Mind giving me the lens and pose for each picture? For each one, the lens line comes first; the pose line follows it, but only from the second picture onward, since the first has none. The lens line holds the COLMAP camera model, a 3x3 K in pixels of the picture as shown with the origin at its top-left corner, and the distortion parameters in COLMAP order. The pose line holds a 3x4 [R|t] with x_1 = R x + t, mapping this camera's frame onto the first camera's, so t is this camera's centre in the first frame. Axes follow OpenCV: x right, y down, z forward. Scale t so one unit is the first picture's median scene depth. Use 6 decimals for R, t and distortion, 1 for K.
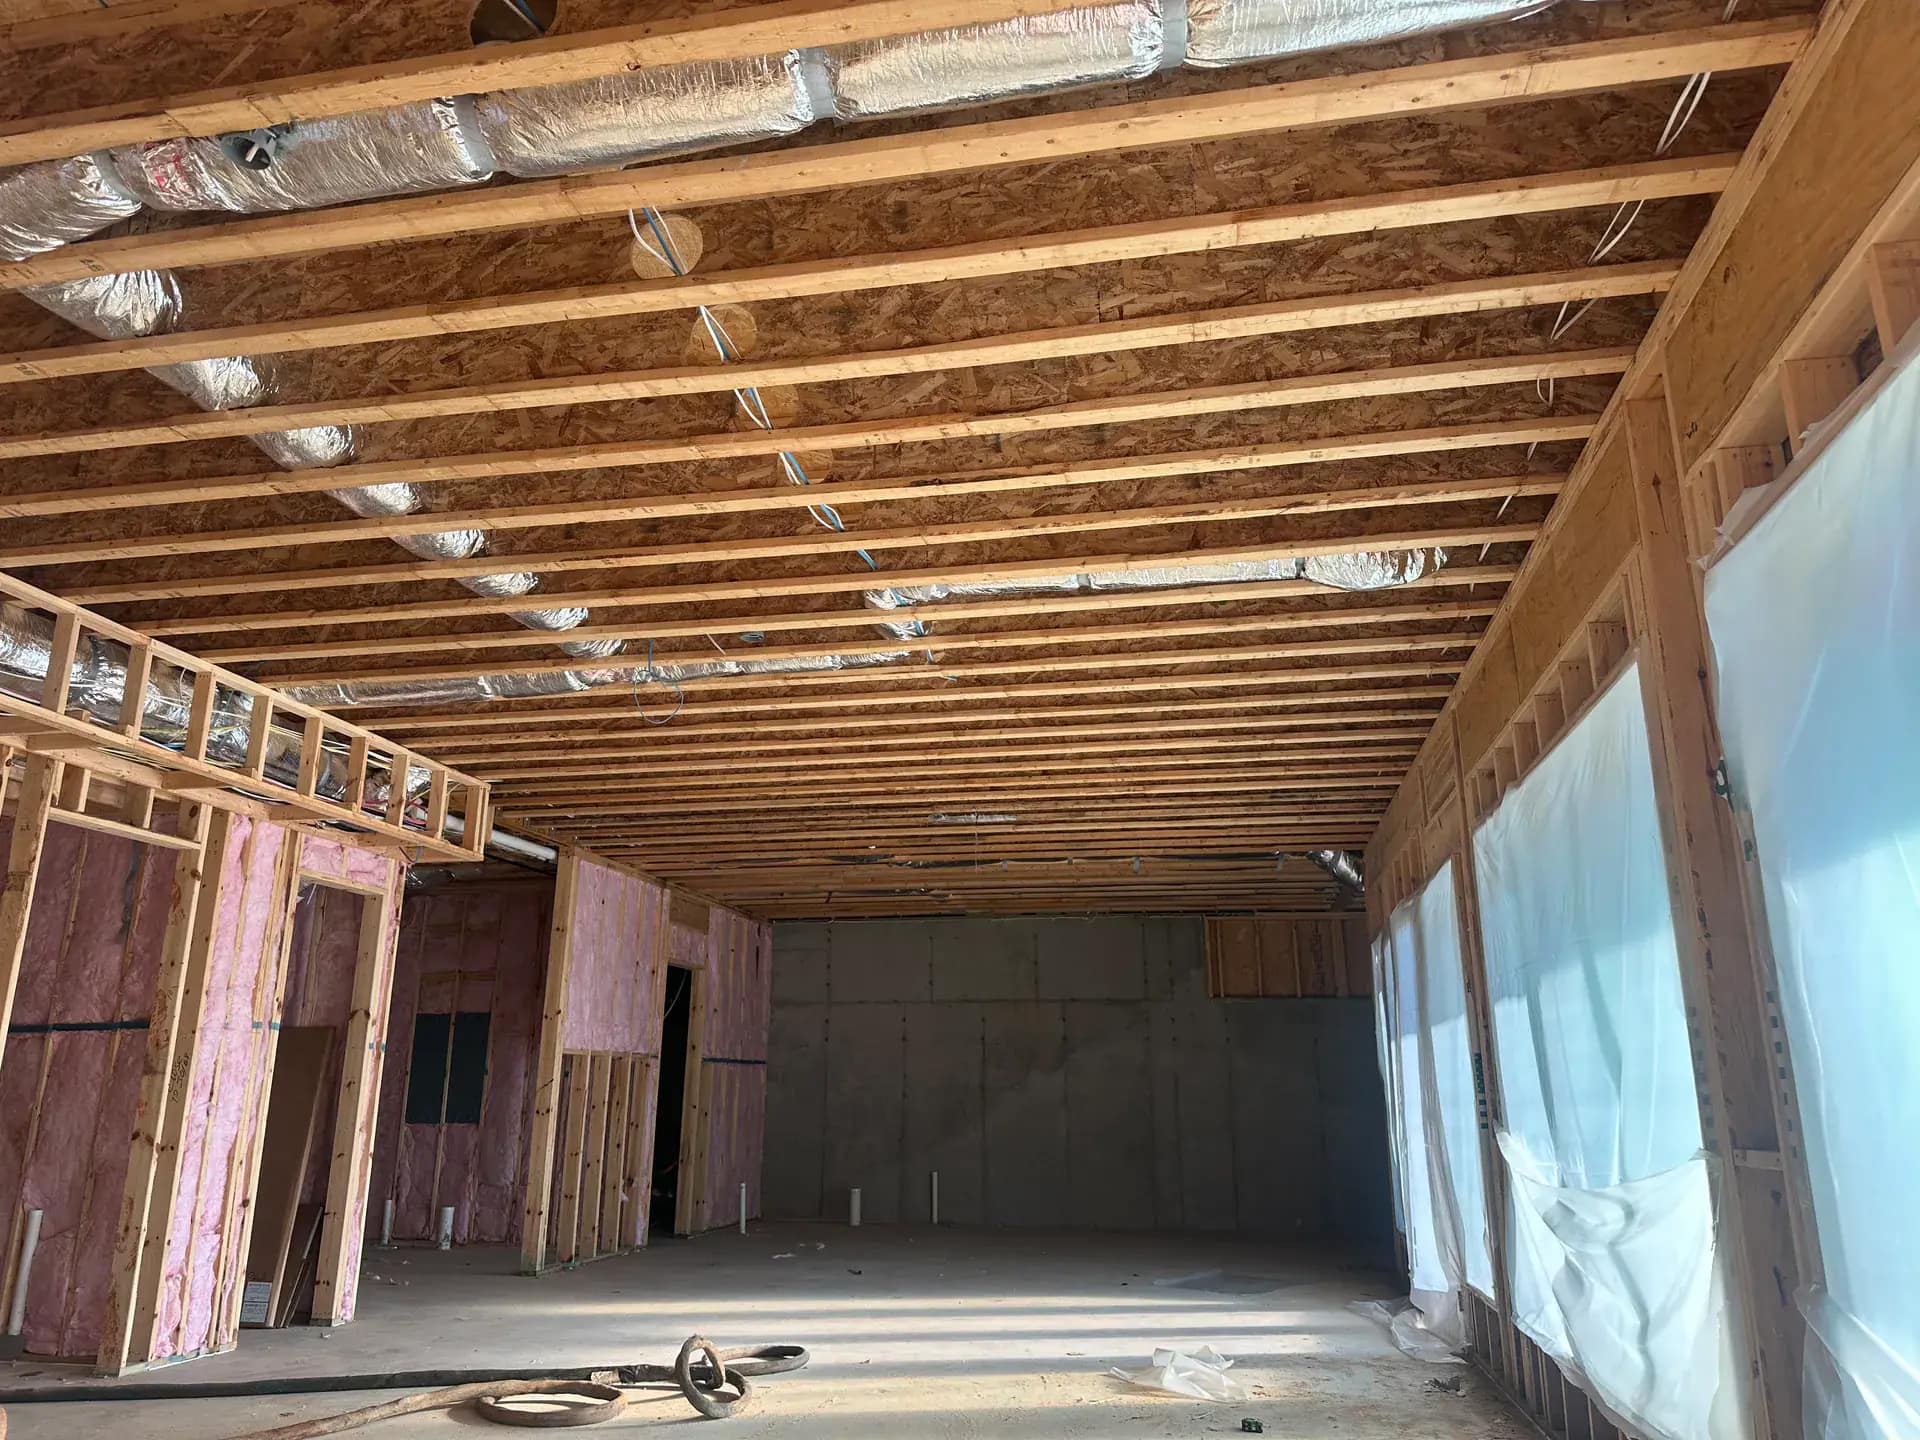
lens RADIAL K [[1199.9, 0, 960.0], [0, 1199.9, 720.0], [0, 0, 1]] dist [-0.000488, 0.000968]
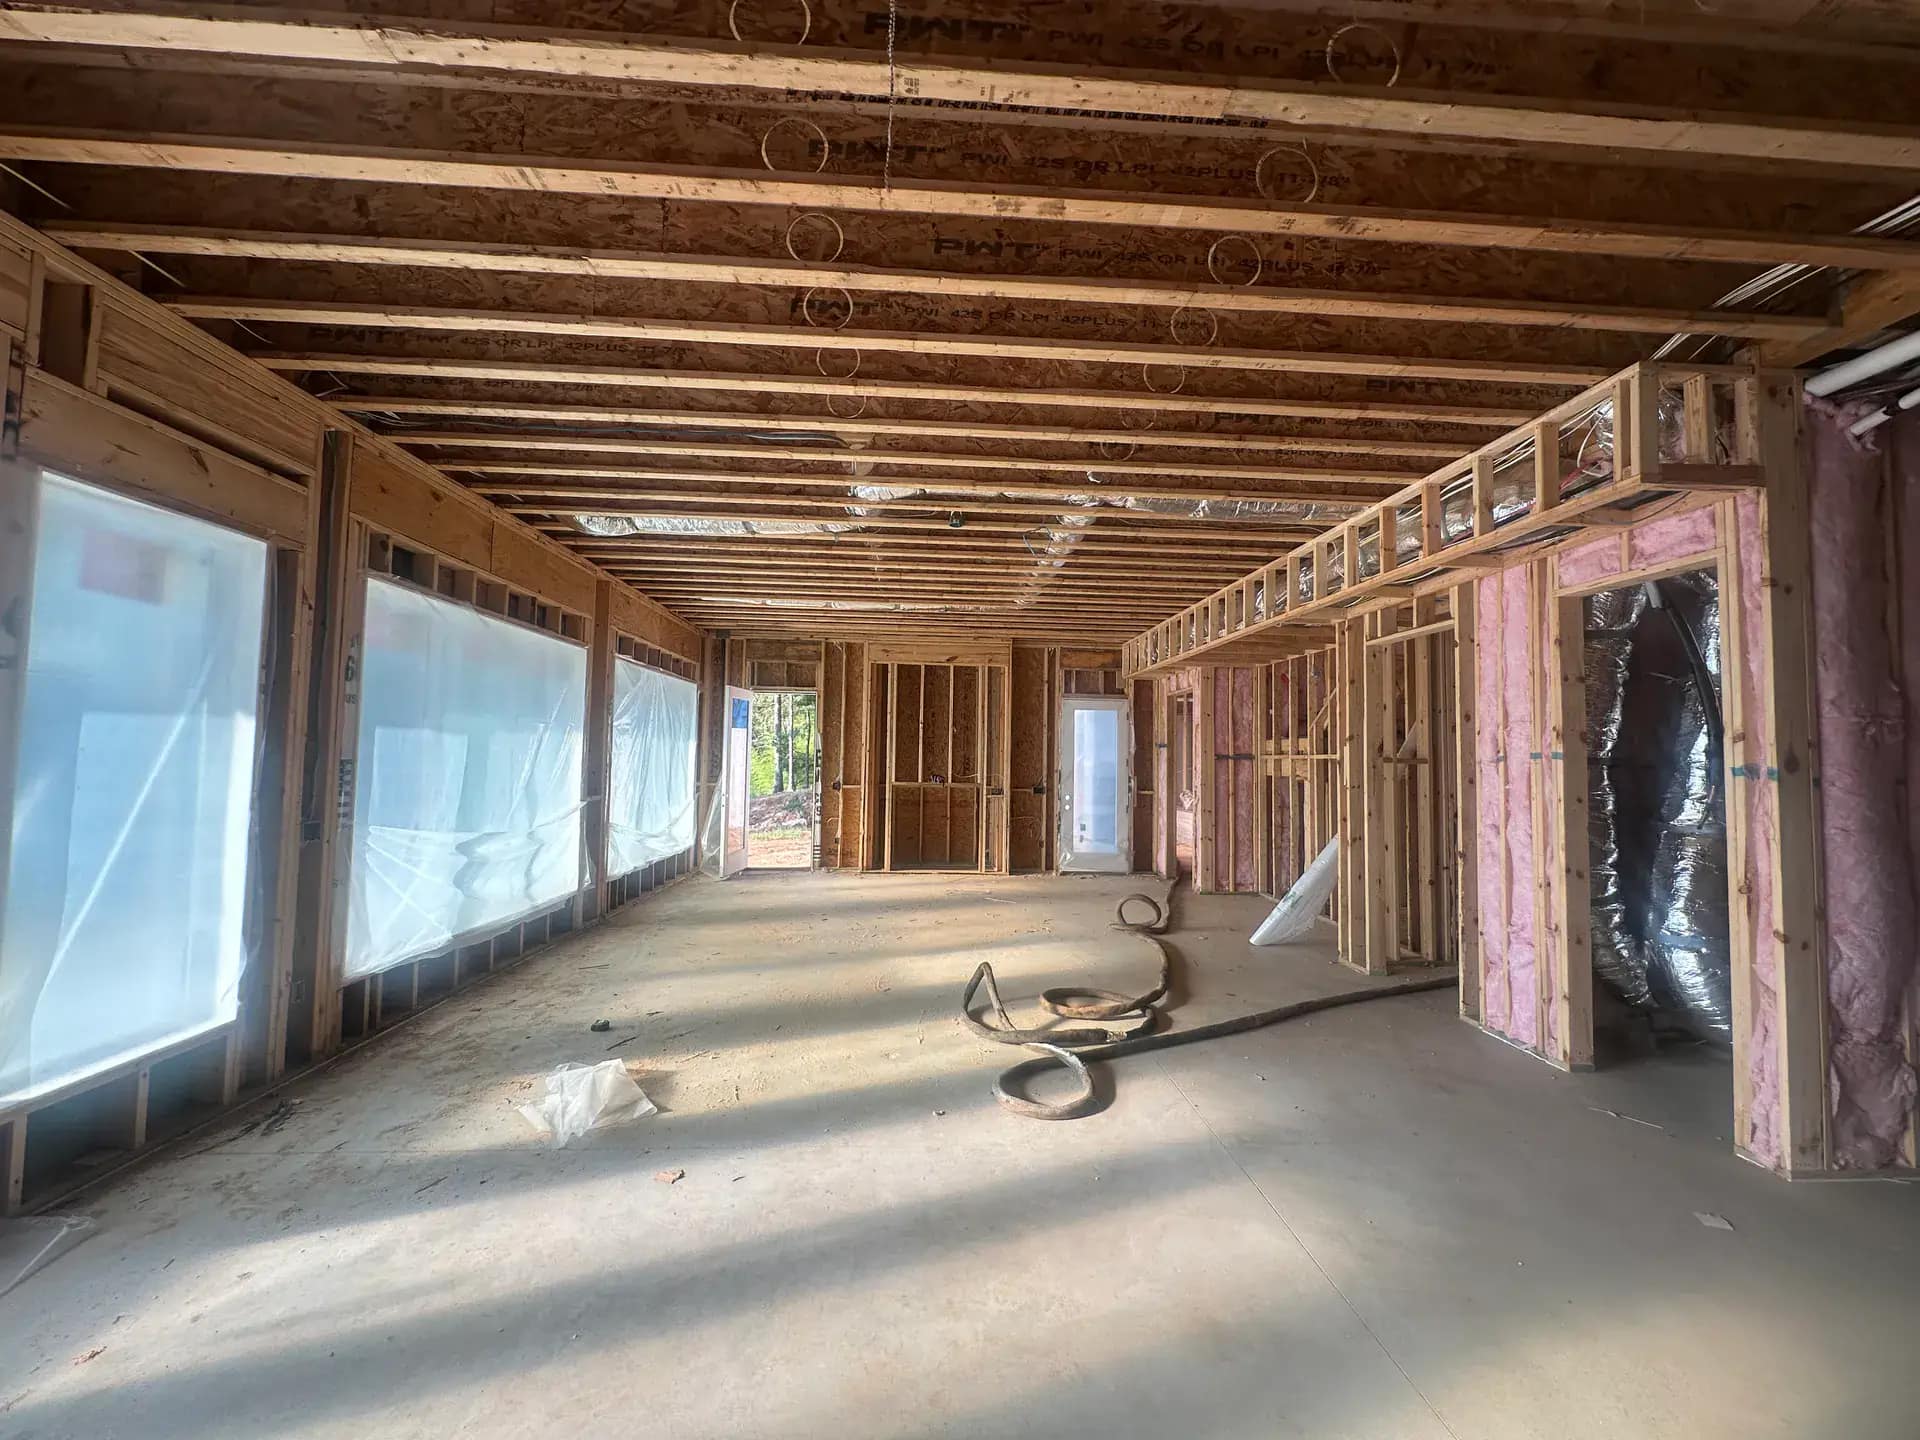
lens RADIAL K [[762.5, 0, 961.1], [0, 762.5, 718.2], [0, 0, 1]] dist [-0.003368, 0.000097]
pose [[-0.964804, -0.049739, -0.258222, 0.056336], [0.043480, 0.938261, -0.343184, 0.475555], [0.259350, -0.342333, -0.903076, 1.644167]]
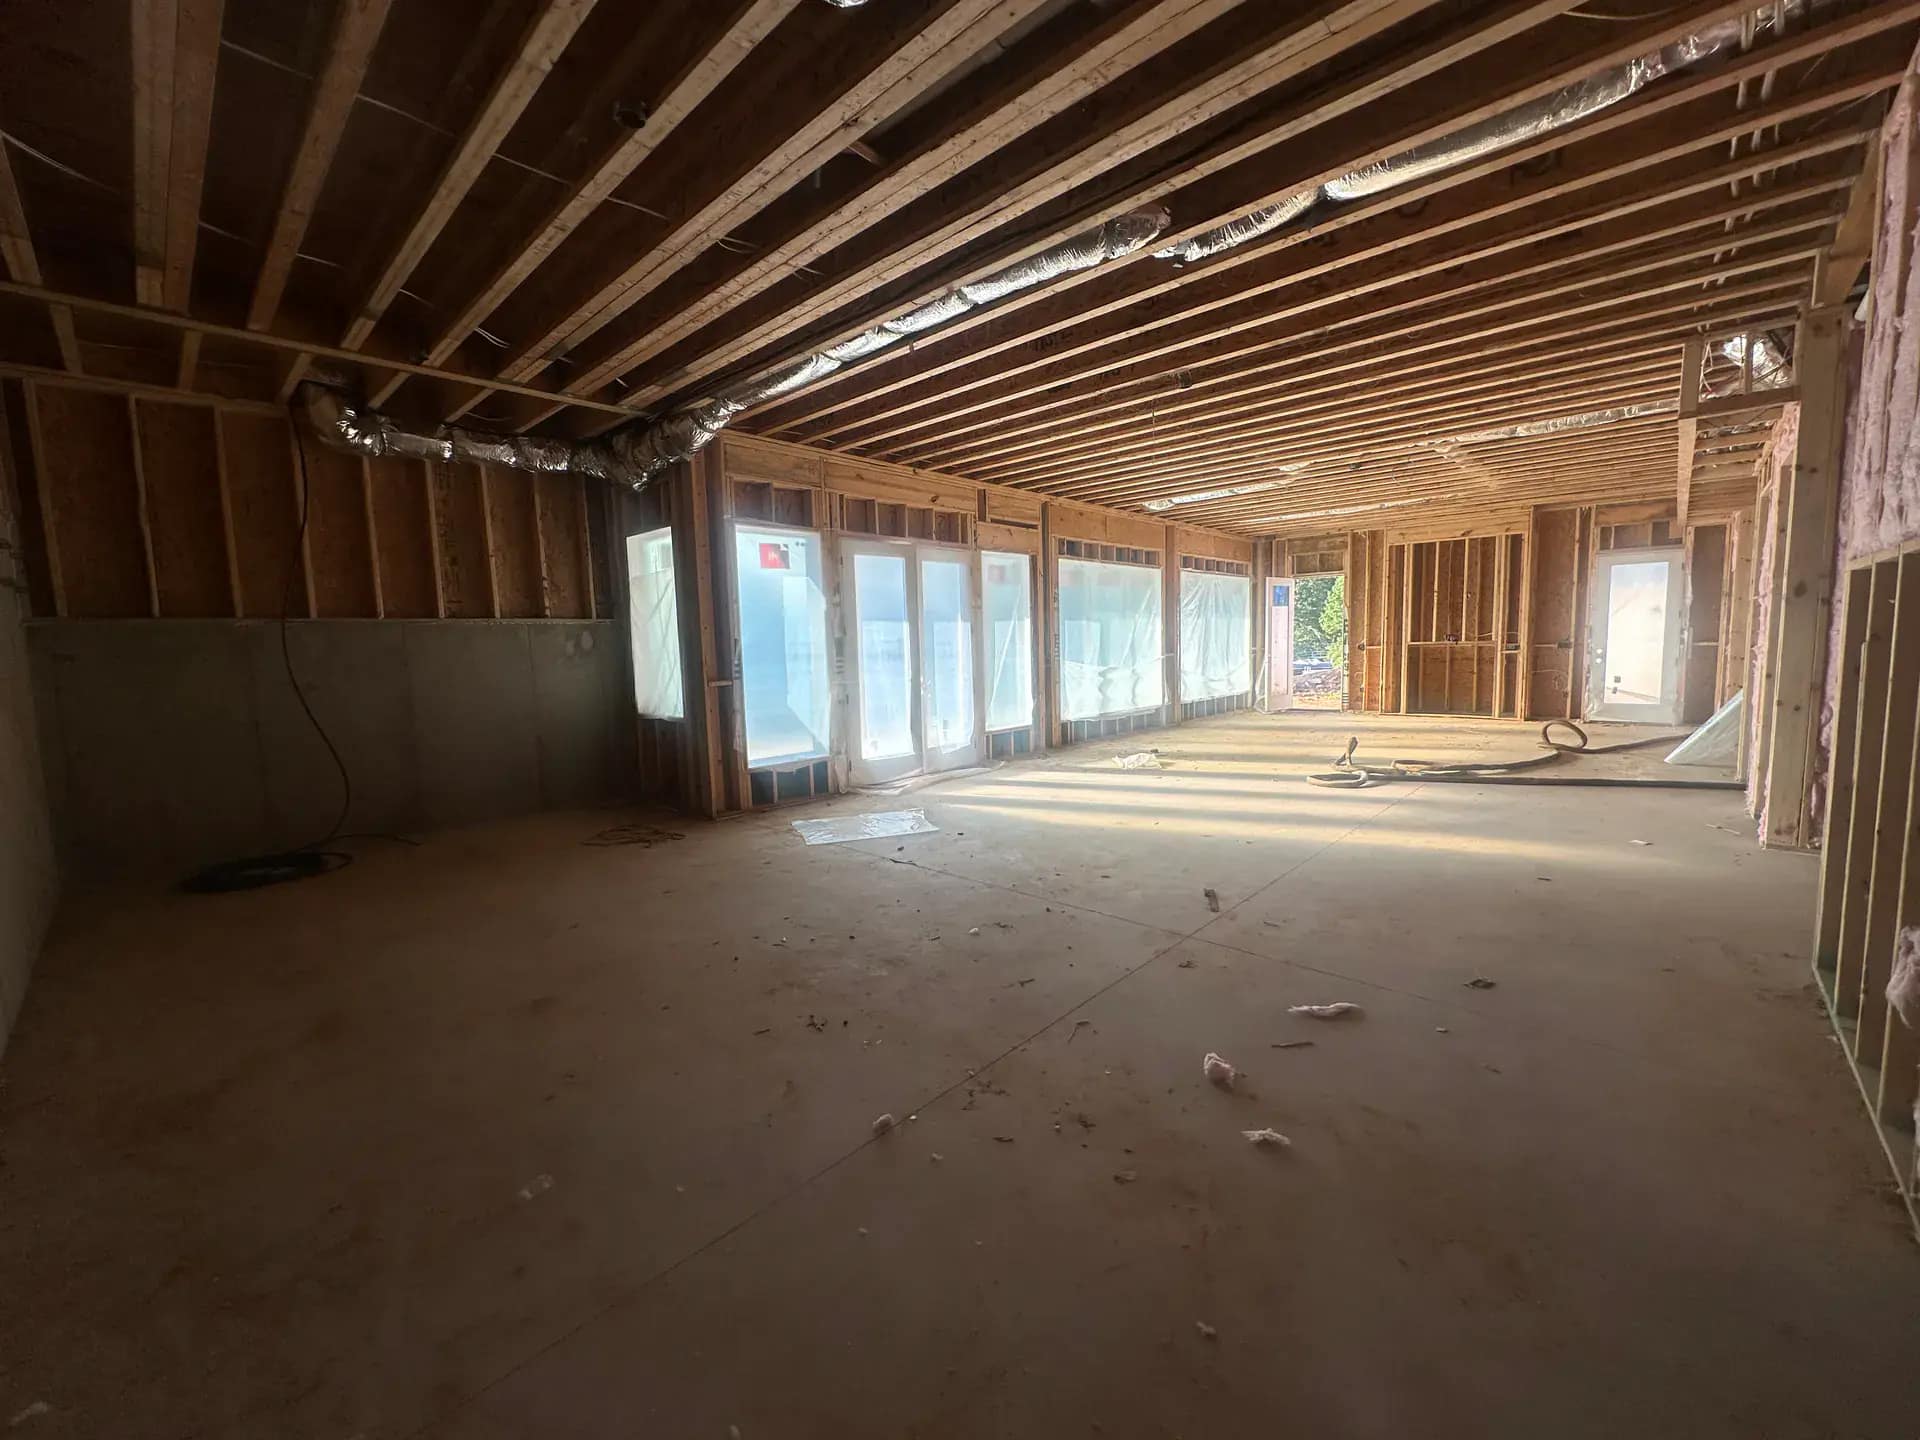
lens RADIAL K [[762.5, 0, 961.1], [0, 762.5, 718.2], [0, 0, 1]] dist [-0.003368, 0.000097]
pose [[-0.856254, -0.046356, 0.514471, -0.271726], [-0.143555, 0.978086, -0.150794, 0.708819], [-0.496207, -0.202973, -0.844145, 2.334900]]
